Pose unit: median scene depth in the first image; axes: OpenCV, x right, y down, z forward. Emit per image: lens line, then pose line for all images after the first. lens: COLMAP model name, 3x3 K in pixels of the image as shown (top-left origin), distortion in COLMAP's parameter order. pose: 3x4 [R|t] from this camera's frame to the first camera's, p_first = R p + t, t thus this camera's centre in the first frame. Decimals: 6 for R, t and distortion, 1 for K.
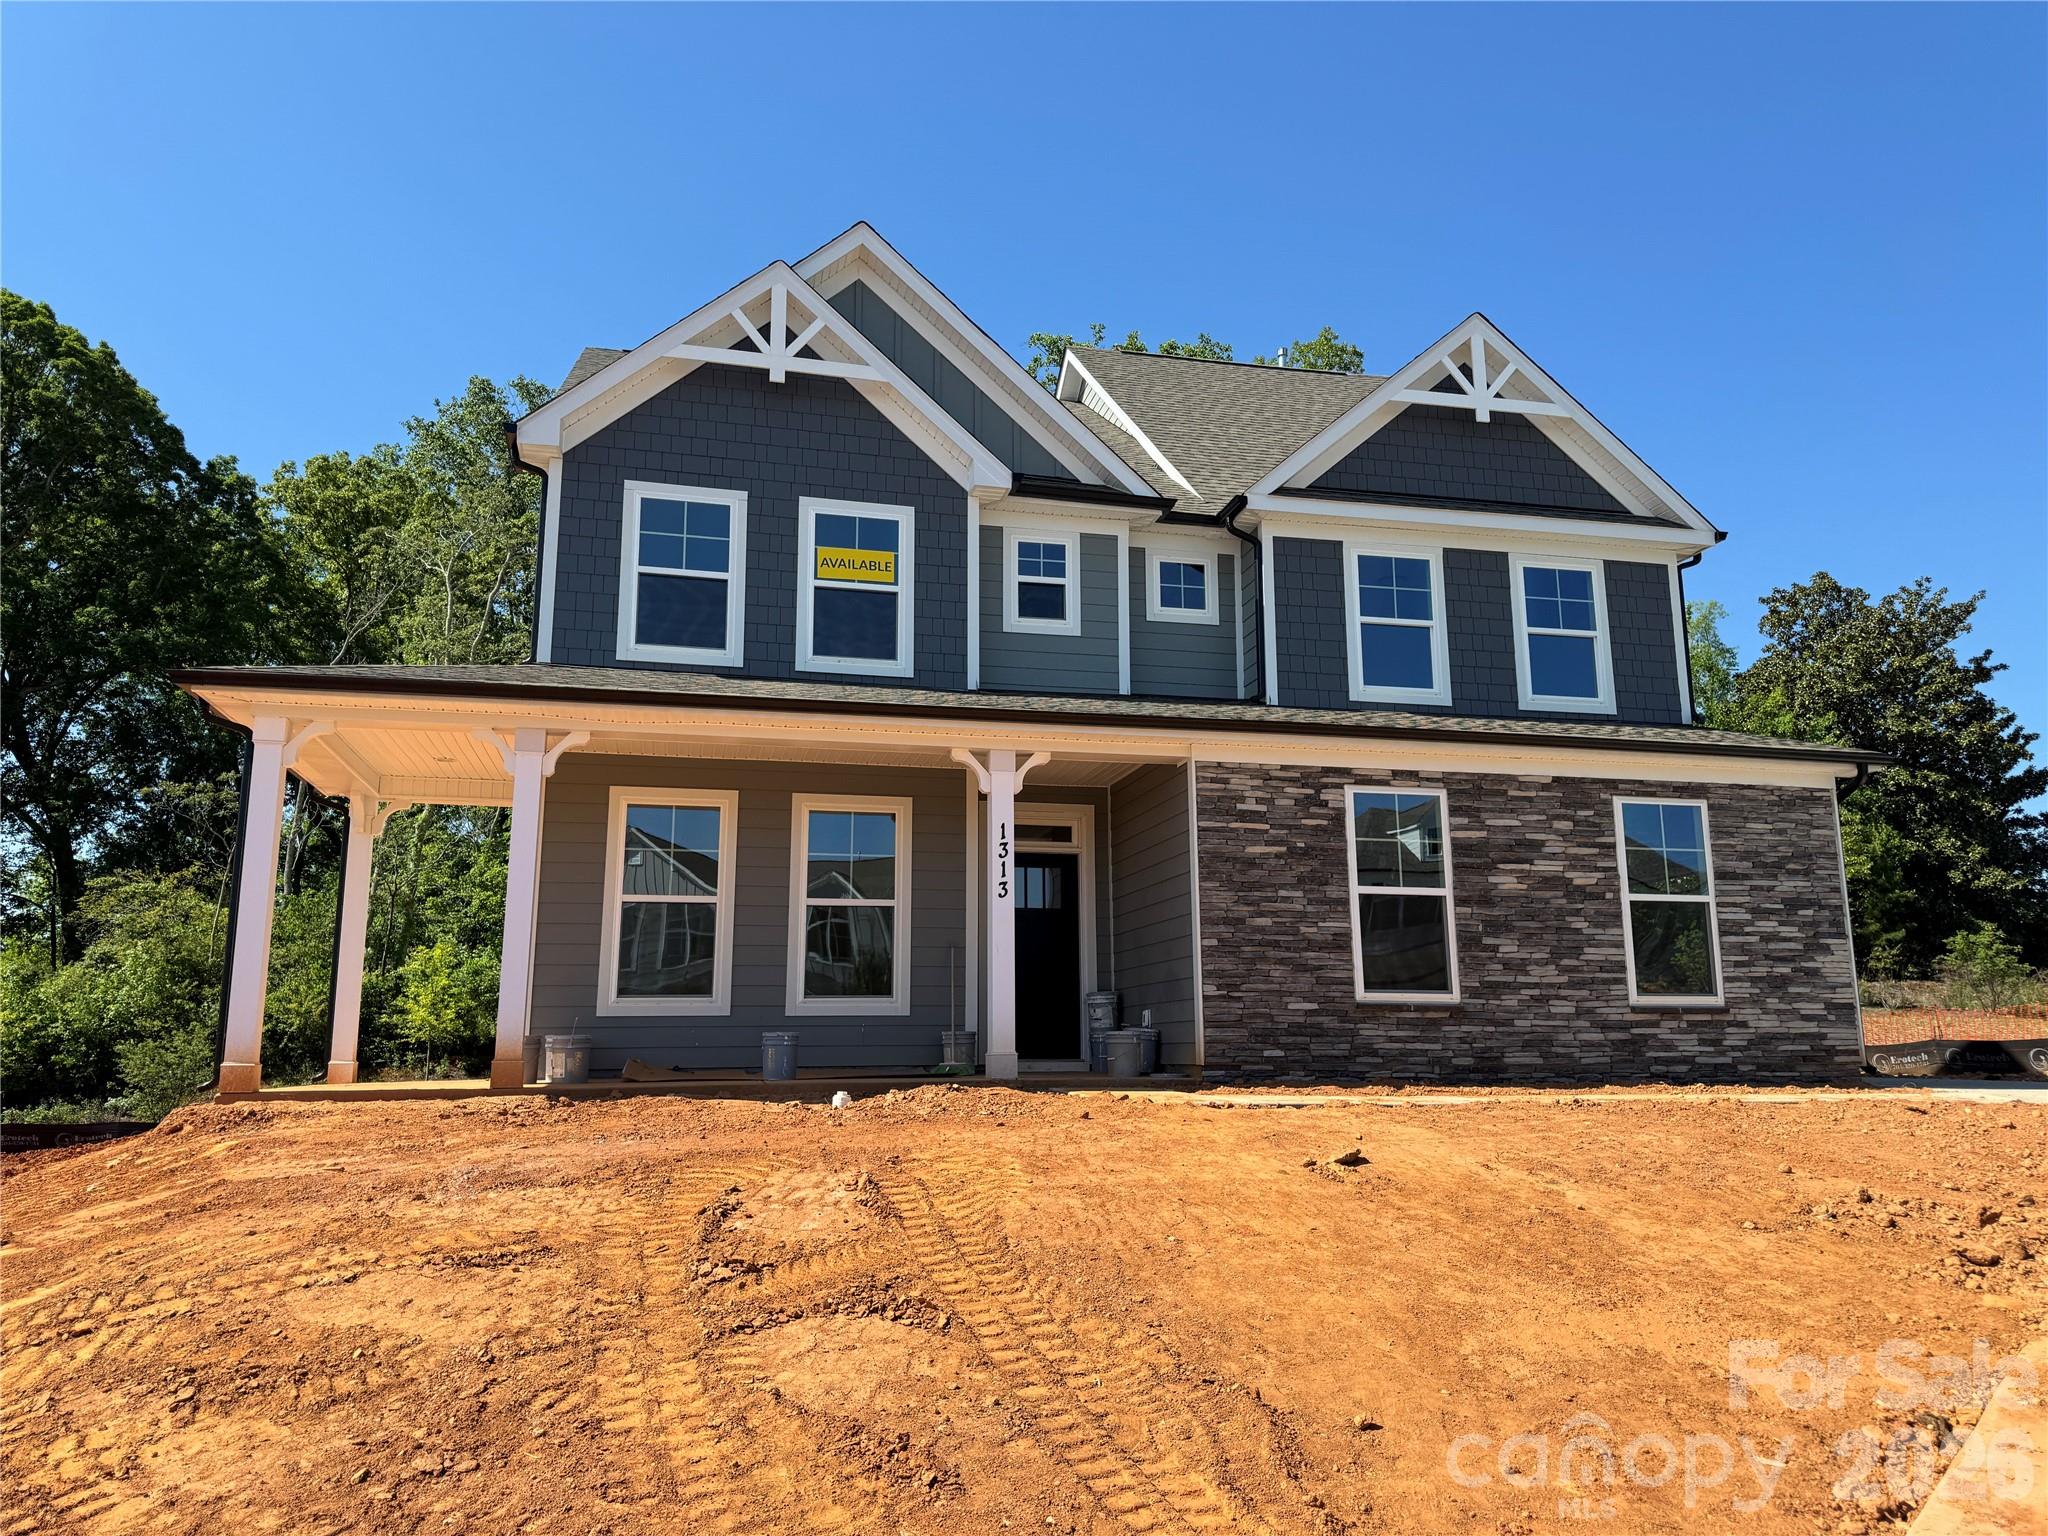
lens RADIAL K [[1465.7, 0, 1020.2], [0, 1465.7, 774.3], [0, 0, 1]] dist [0.126182, -0.252737]
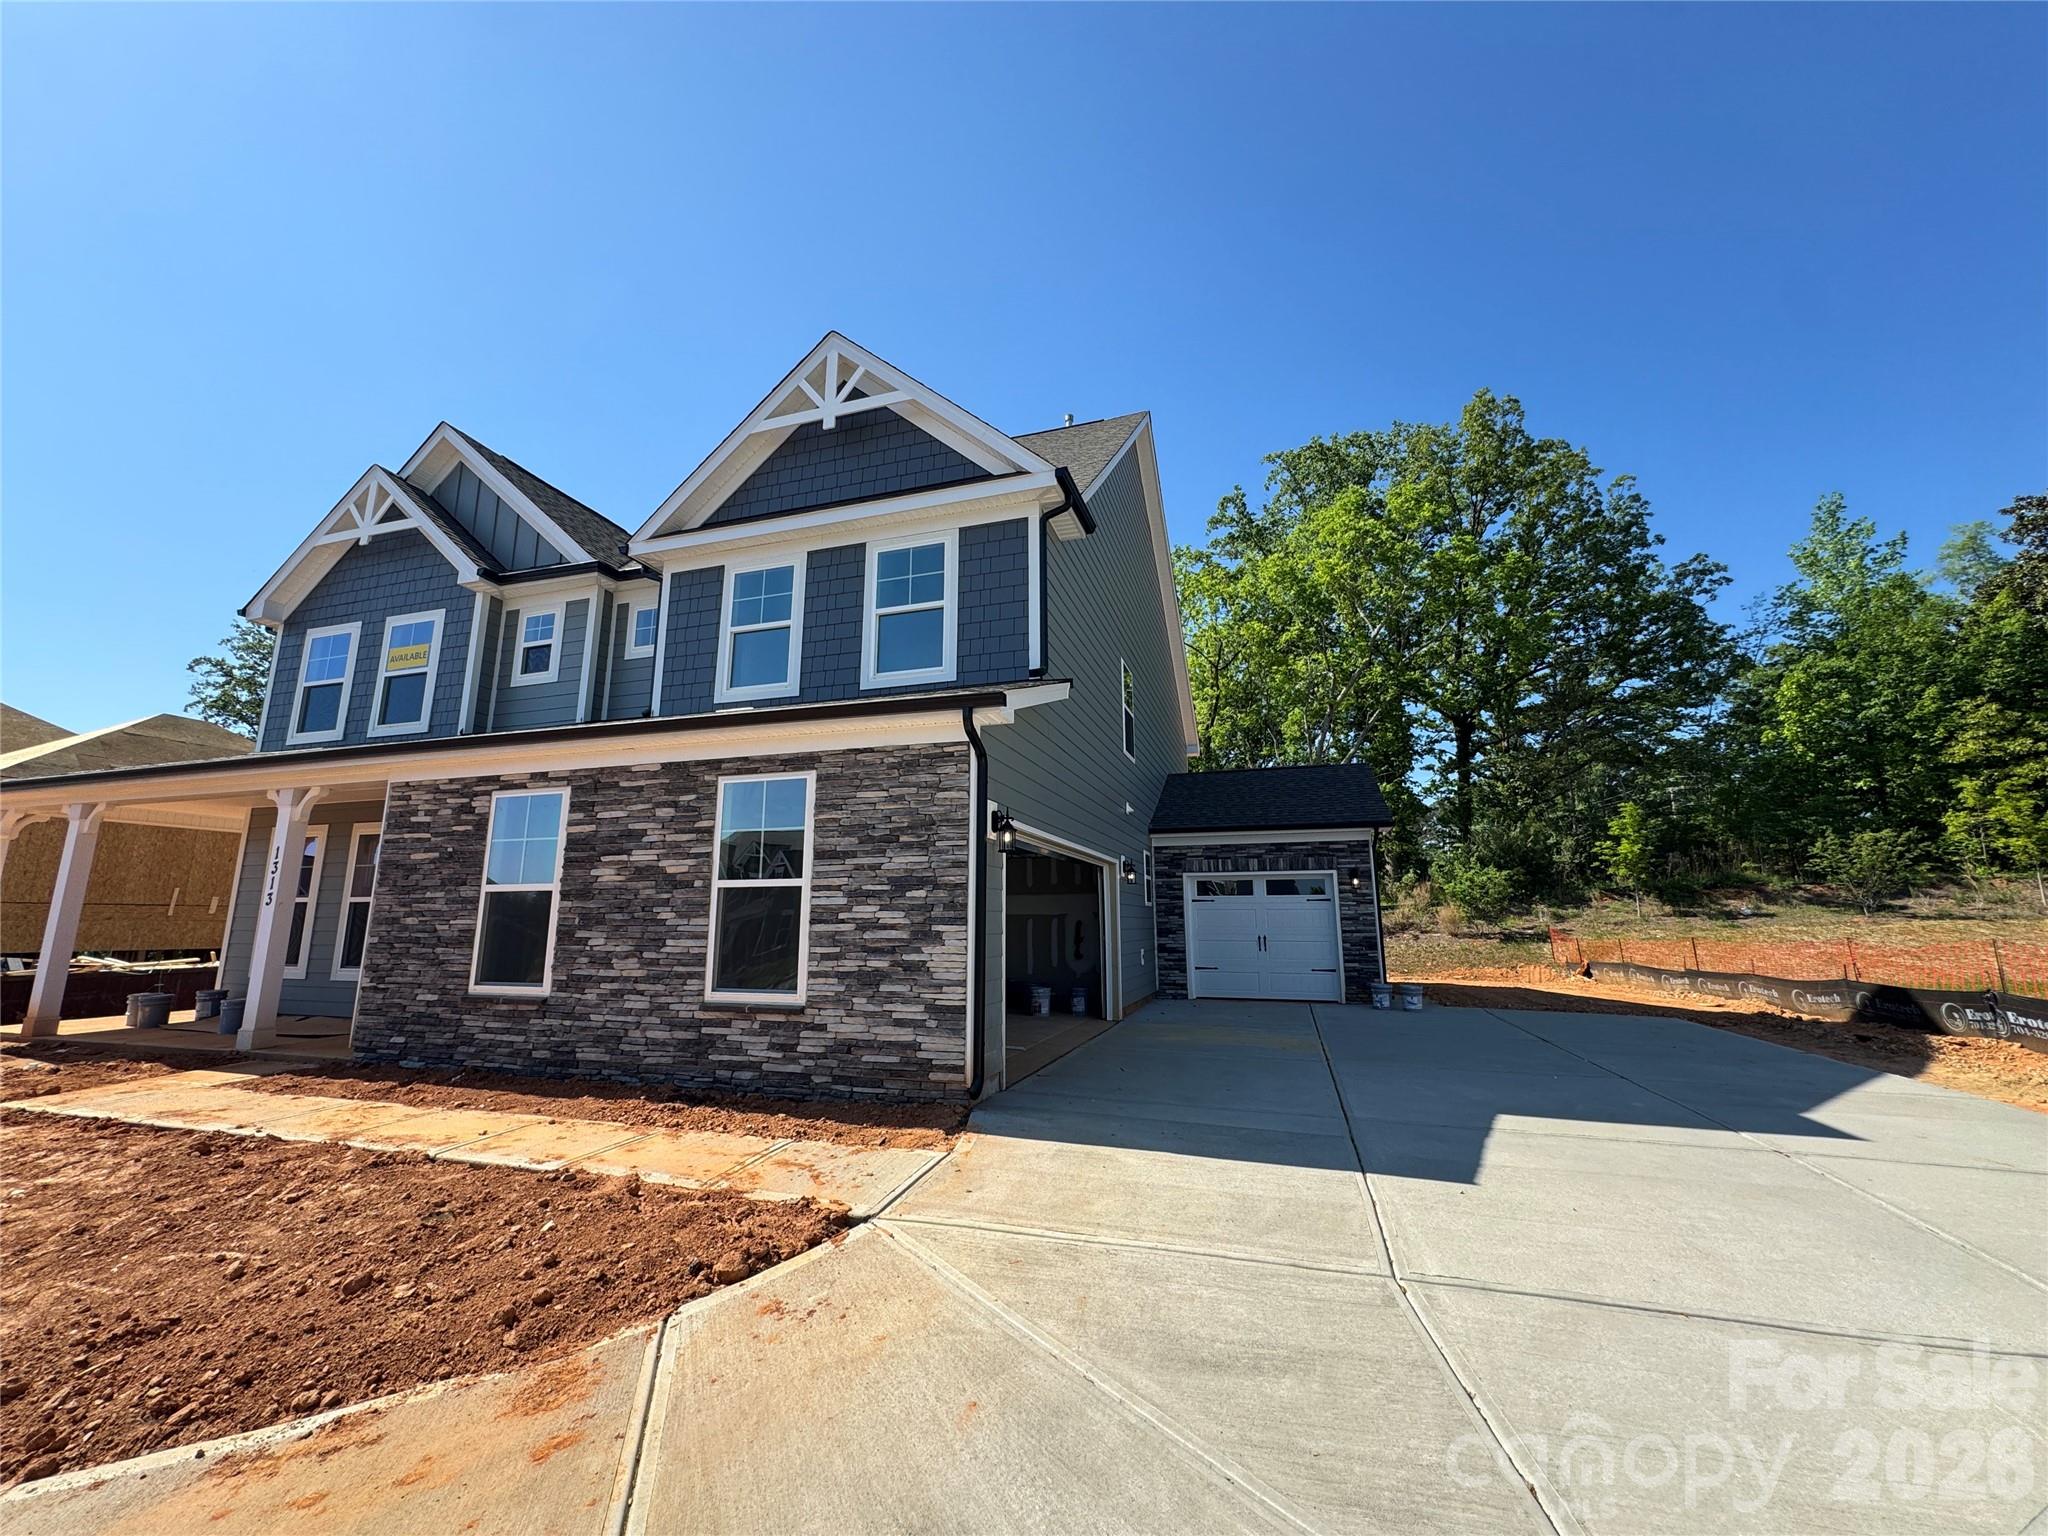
lens RADIAL K [[817.3, 0, 1019.1], [0, 817.3, 765.3], [0, 0, 1]] dist [-0.004022, 0.000838]
pose [[0.861030, -0.093537, -0.499878, 0.836898], [0.097898, 0.995041, -0.017563, 0.035712], [0.499042, -0.033815, 0.865918, 0.651062]]
